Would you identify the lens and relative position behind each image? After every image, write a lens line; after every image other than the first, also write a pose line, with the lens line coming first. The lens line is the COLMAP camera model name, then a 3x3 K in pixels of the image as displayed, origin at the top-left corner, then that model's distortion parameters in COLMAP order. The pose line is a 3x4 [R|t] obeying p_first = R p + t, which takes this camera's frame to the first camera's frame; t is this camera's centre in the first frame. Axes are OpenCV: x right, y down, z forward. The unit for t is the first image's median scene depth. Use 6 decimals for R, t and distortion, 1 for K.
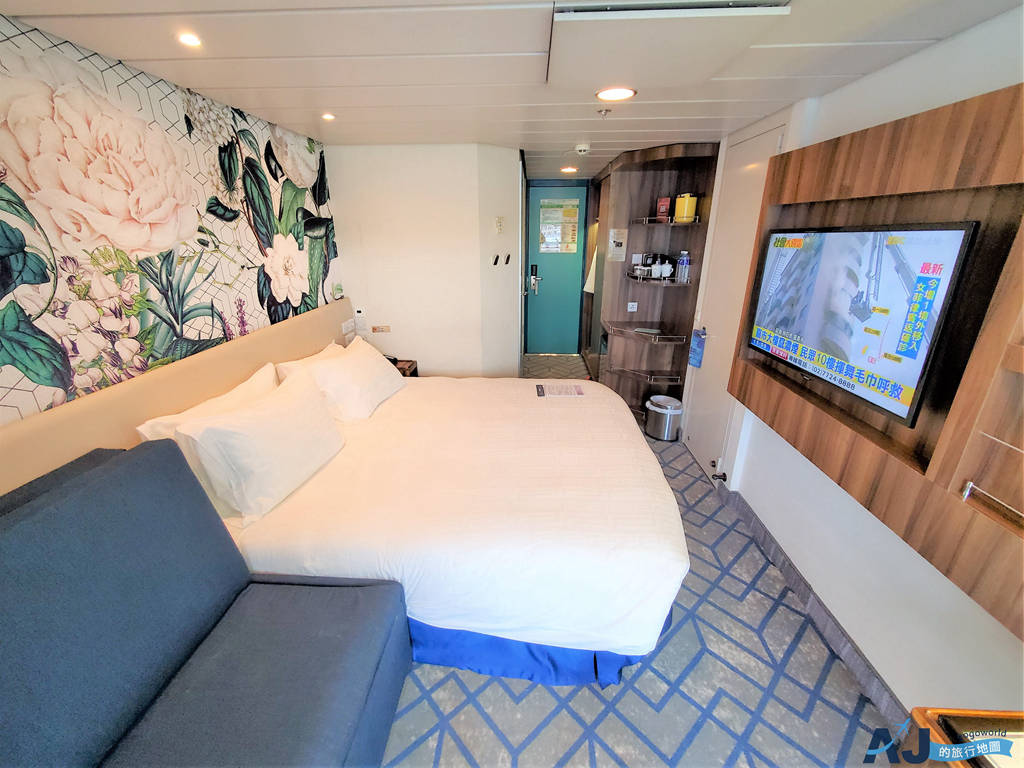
lens RADIAL K [[420.5, 0, 509.8], [0, 420.5, 381.7], [0, 0, 1]] dist [0.002155, -0.001585]
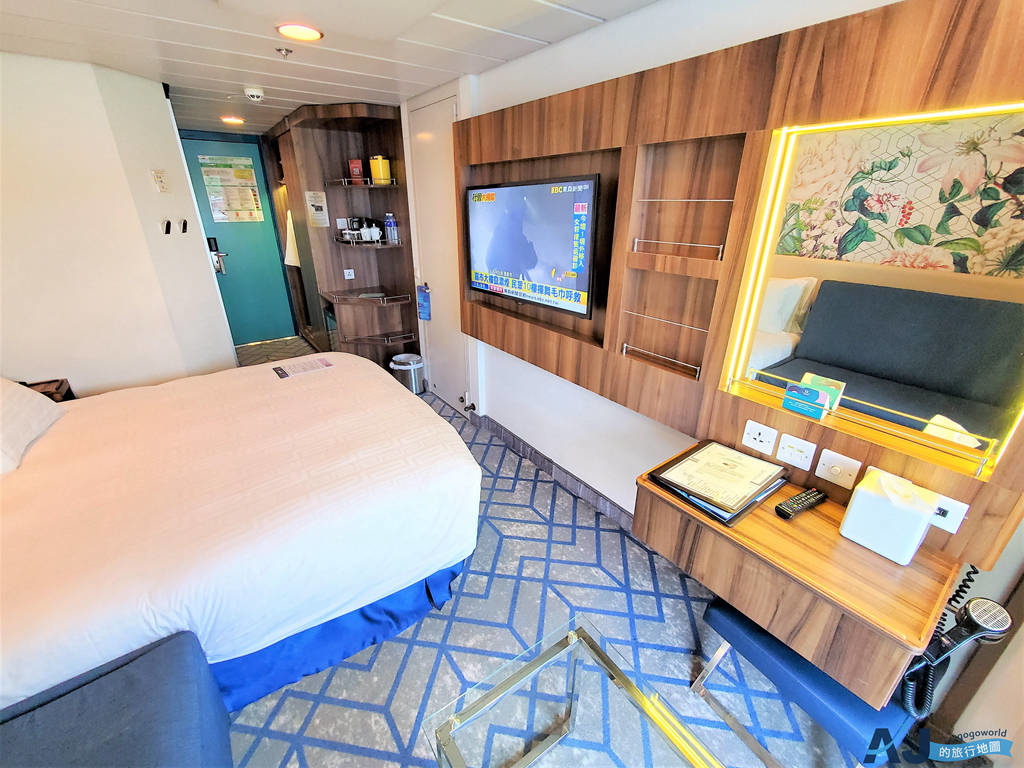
lens RADIAL K [[420.5, 0, 509.2], [0, 420.5, 381.5], [0, 0, 1]] dist [0.002155, -0.001585]
pose [[0.771923, -0.246881, 0.585819, -0.123081], [0.215257, 0.968583, 0.124548, 0.050299], [-0.598163, 0.029960, 0.800814, -0.003810]]
